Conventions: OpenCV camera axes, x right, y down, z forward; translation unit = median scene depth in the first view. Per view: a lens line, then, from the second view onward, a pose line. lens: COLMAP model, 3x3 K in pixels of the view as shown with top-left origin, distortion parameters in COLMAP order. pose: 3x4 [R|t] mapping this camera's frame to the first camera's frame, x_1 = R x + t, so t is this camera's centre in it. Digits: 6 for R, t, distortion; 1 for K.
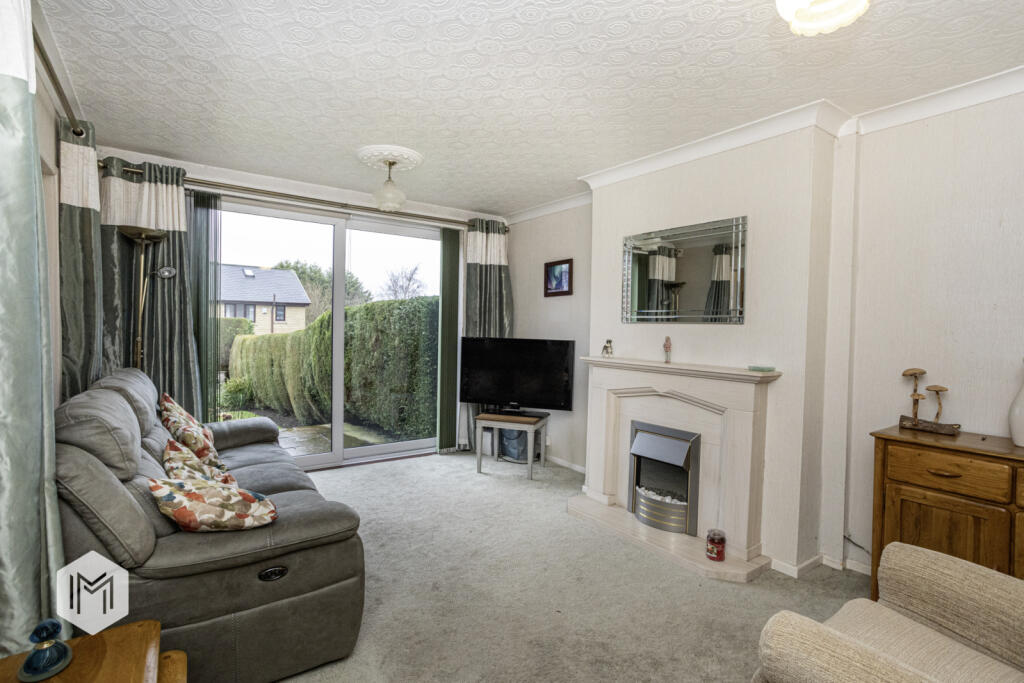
lens RADIAL K [[501.1, 0, 512.0], [0, 501.1, 341.5], [0, 0, 1]] dist [-0.001246, -0.000269]
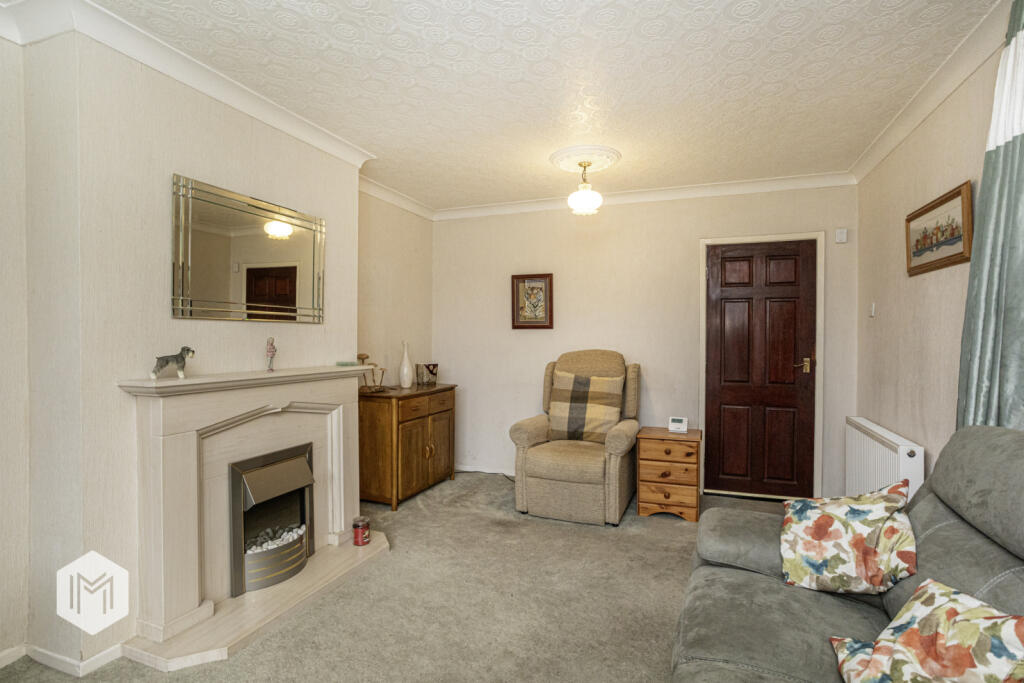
lens RADIAL K [[501.1, 0, 512.0], [0, 501.1, 341.5], [0, 0, 1]] dist [-0.001246, -0.000269]
pose [[-0.559270, -0.031022, 0.828405, -0.563198], [0.011134, 0.998928, 0.044924, -0.036300], [-0.828911, 0.034348, -0.558326, 1.125288]]
